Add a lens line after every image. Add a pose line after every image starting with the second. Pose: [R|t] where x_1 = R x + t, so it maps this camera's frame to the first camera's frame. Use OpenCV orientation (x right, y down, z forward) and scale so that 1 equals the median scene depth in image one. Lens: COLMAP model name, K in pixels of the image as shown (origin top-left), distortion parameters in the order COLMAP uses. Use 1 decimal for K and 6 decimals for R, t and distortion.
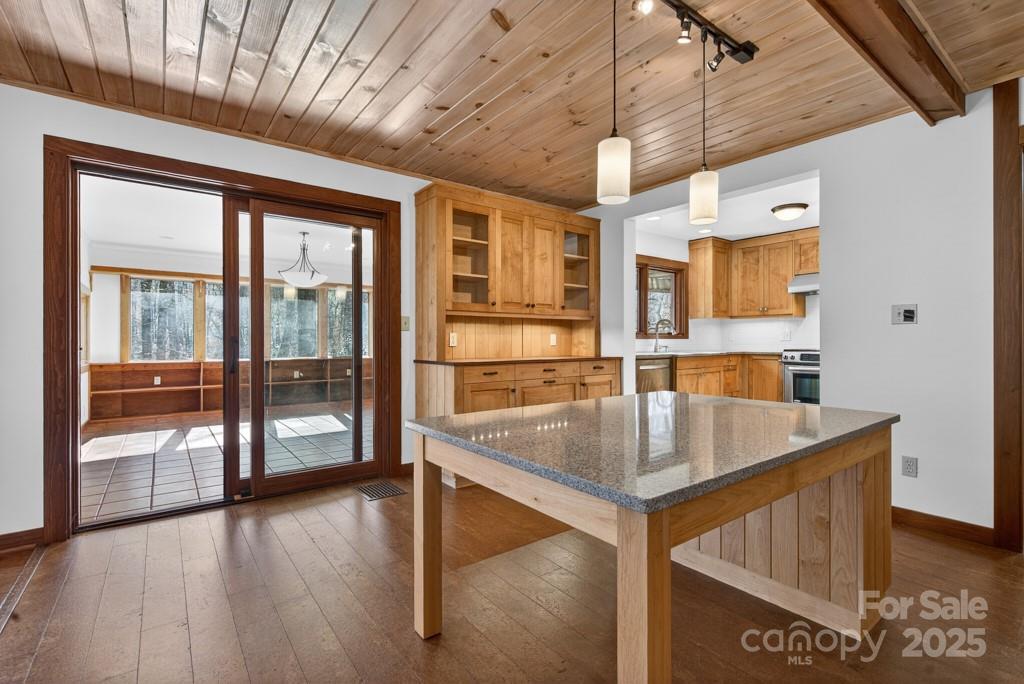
lens RADIAL K [[480.7, 0, 512.0], [0, 480.7, 342.0], [0, 0, 1]] dist [0.017187, -0.000056]
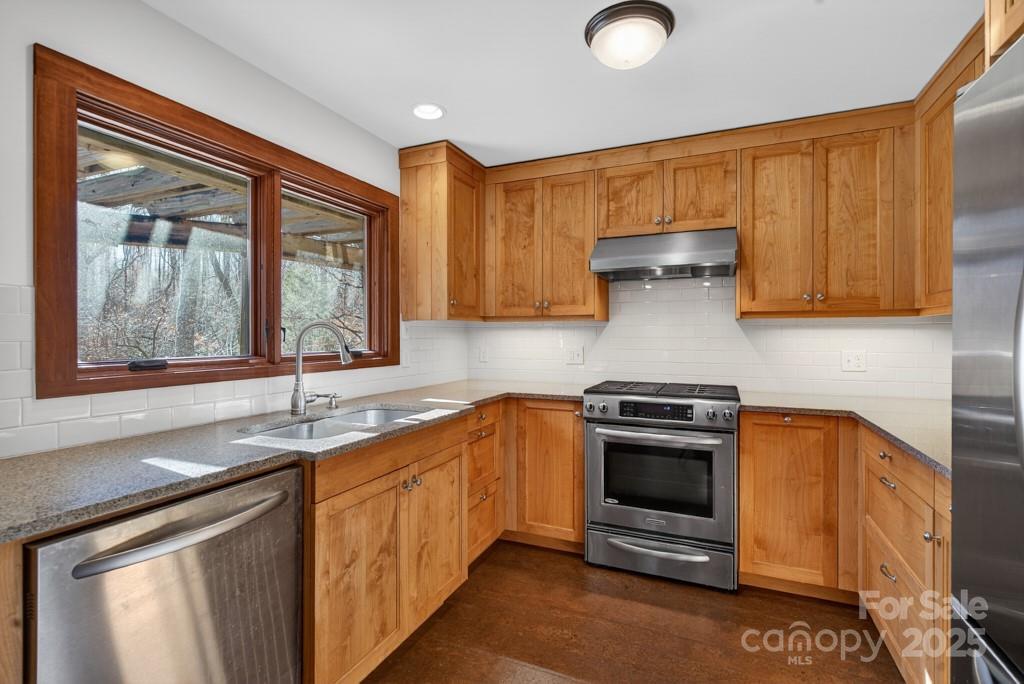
lens RADIAL K [[480.7, 0, 512.0], [0, 480.7, 342.0], [0, 0, 1]] dist [0.017187, -0.000056]
pose [[0.881391, -0.001659, 0.472384, 0.256294], [-0.001033, 0.999985, 0.005439, -0.031498], [-0.472386, -0.005282, 0.881376, 0.573745]]
